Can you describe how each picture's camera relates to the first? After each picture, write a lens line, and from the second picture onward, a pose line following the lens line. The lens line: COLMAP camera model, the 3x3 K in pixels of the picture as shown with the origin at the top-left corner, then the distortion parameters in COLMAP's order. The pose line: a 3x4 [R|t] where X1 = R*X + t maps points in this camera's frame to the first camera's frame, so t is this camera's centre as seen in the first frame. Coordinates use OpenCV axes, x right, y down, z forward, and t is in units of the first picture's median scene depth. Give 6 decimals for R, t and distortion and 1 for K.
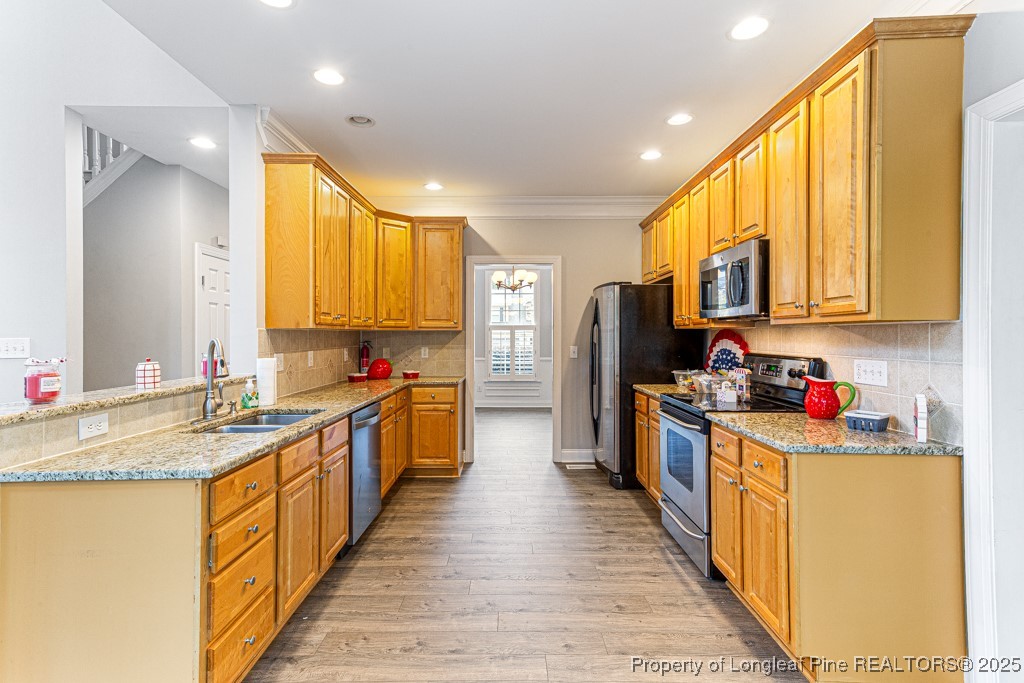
lens RADIAL K [[493.8, 0, 508.5], [0, 493.8, 334.1], [0, 0, 1]] dist [0.022029, 0.004031]
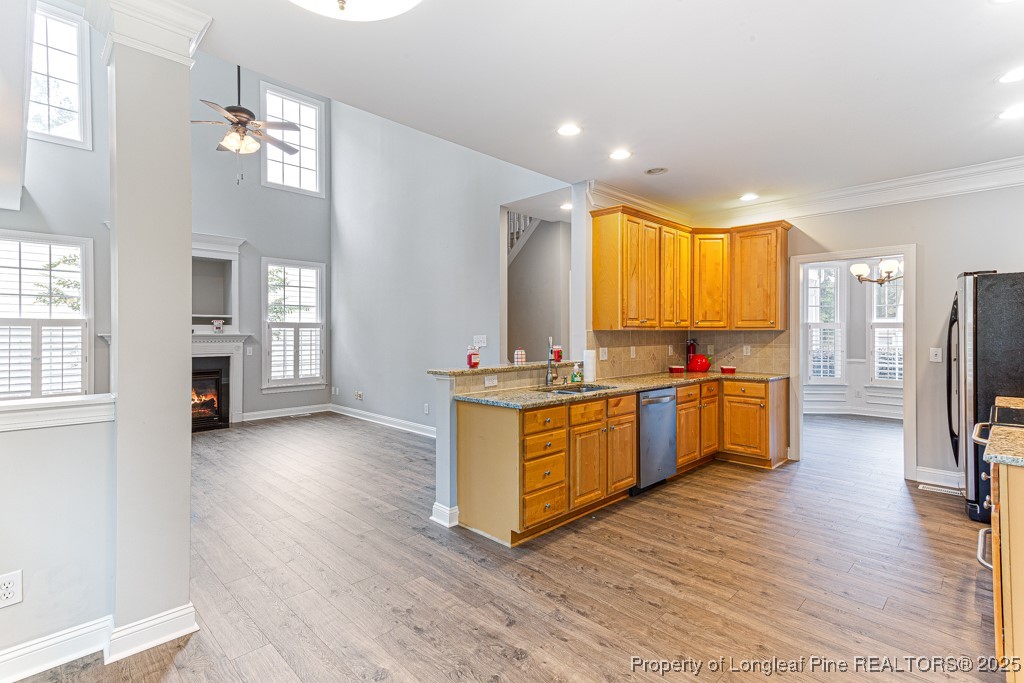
lens RADIAL K [[493.8, 0, 514.2], [0, 493.8, 332.8], [0, 0, 1]] dist [0.022029, 0.004031]
pose [[0.710726, -0.001567, -0.703468, 0.361177], [0.002910, 0.999996, 0.000713, -0.005349], [0.703463, -0.002554, 0.710727, -0.191653]]
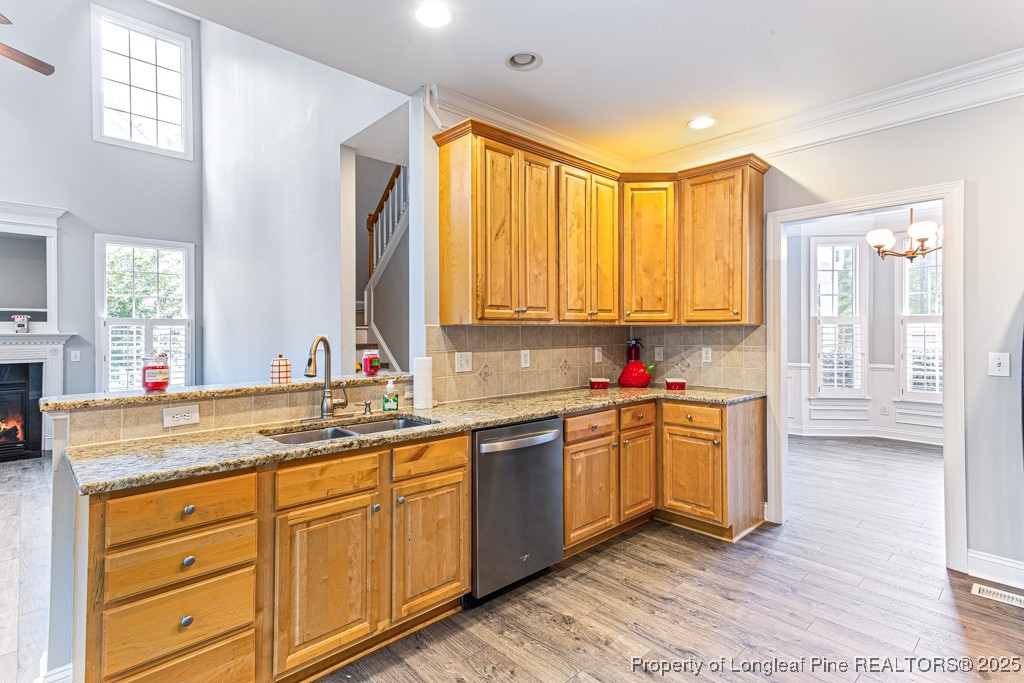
lens RADIAL K [[493.8, 0, 525.3], [0, 493.8, 332.2], [0, 0, 1]] dist [0.022029, 0.004031]
pose [[0.683035, -0.002468, -0.730382, 0.285726], [0.004825, 0.999988, 0.001134, 0.001647], [0.730370, -0.004299, 0.683038, 0.475290]]
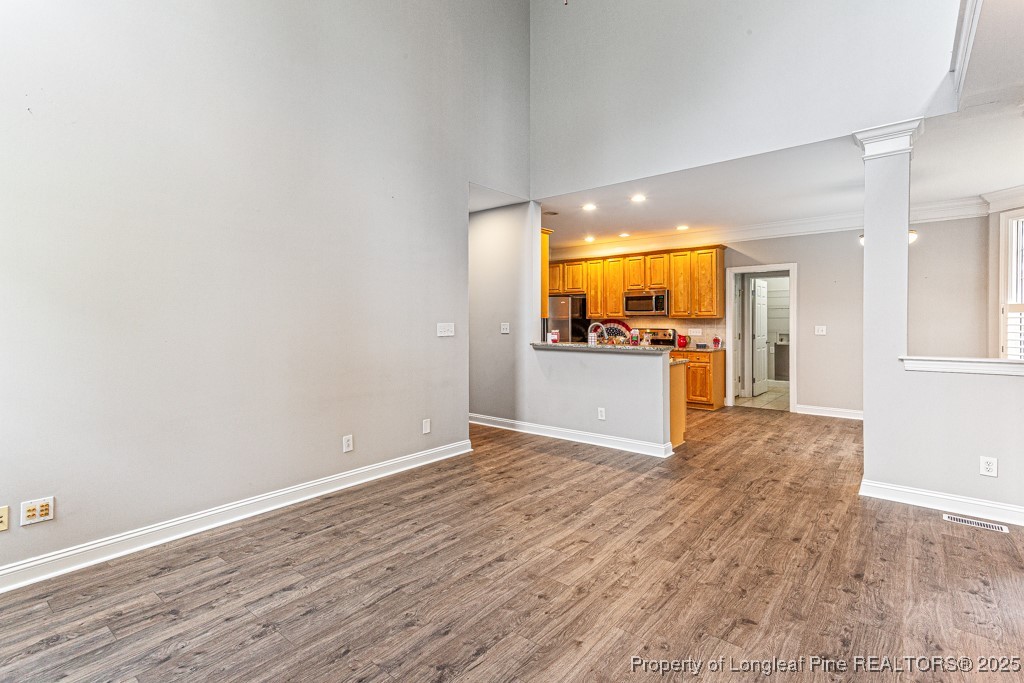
lens RADIAL K [[493.8, 0, 494.8], [0, 493.8, 327.1], [0, 0, 1]] dist [0.022029, 0.004031]
pose [[0.644513, -0.012492, 0.764491, -1.969003], [0.004074, 0.999908, 0.012904, -0.005139], [-0.764583, -0.005202, 0.644505, -0.084681]]
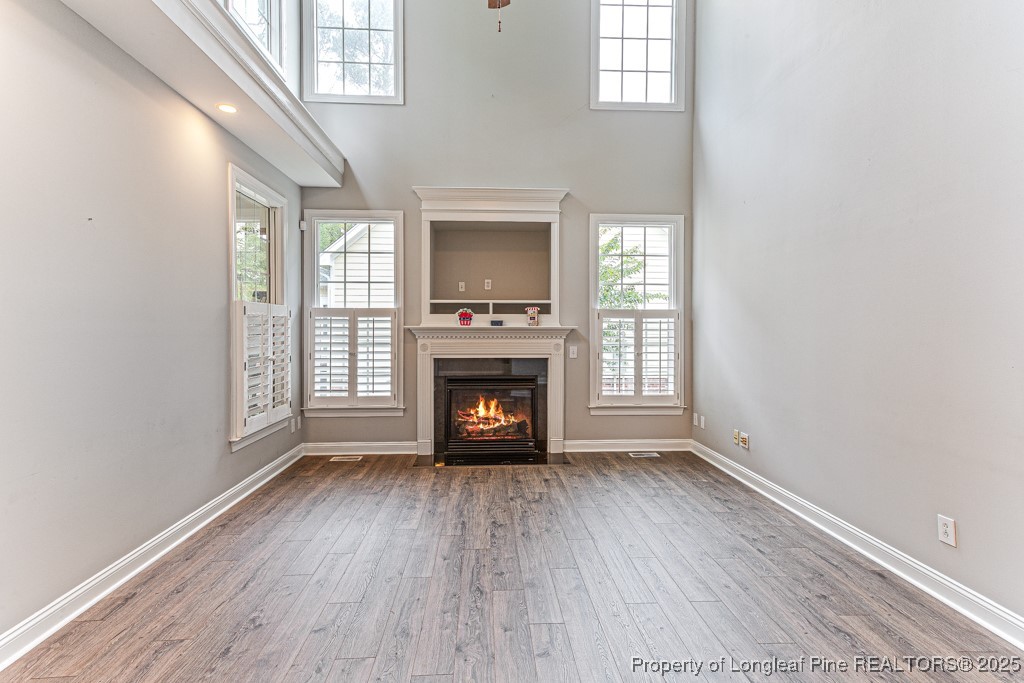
lens RADIAL K [[493.8, 0, 510.1], [0, 493.8, 326.3], [0, 0, 1]] dist [0.022029, 0.004031]
pose [[0.055288, -0.004568, -0.998460, -0.572501], [-0.001093, 0.999989, -0.004635, 0.003782], [0.998470, 0.001348, 0.055282, 0.298193]]
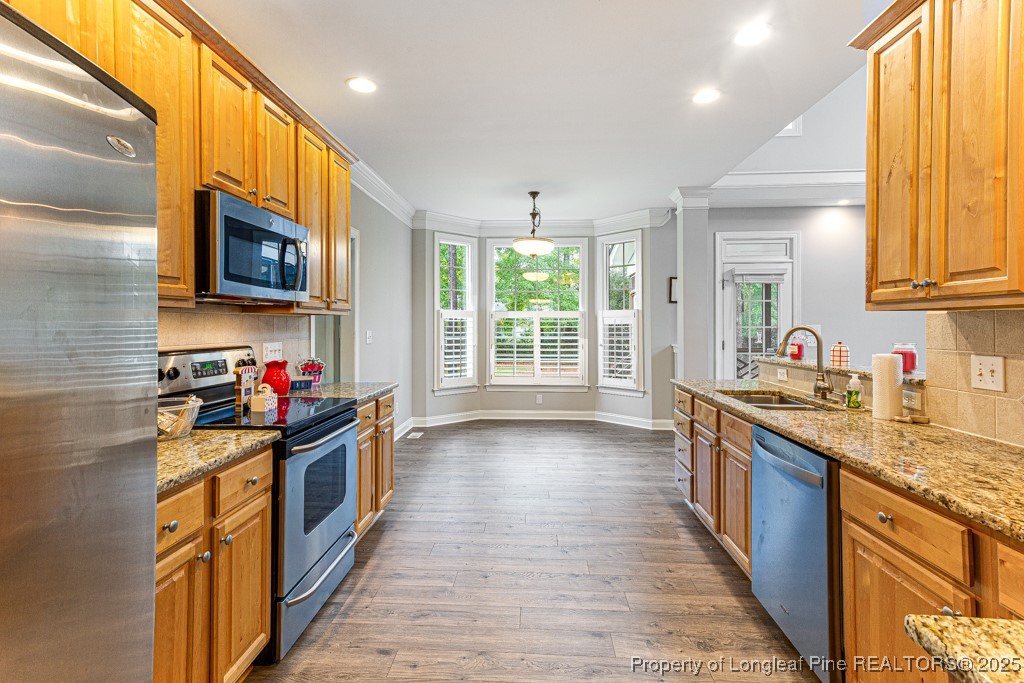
lens RADIAL K [[493.8, 0, 510.5], [0, 493.8, 324.5], [0, 0, 1]] dist [0.022029, 0.004031]
pose [[-0.998586, -0.000355, 0.053154, 0.023381], [-0.000306, 1.000000, 0.000921, 0.003212], [-0.053154, 0.000903, -0.998586, 1.645621]]
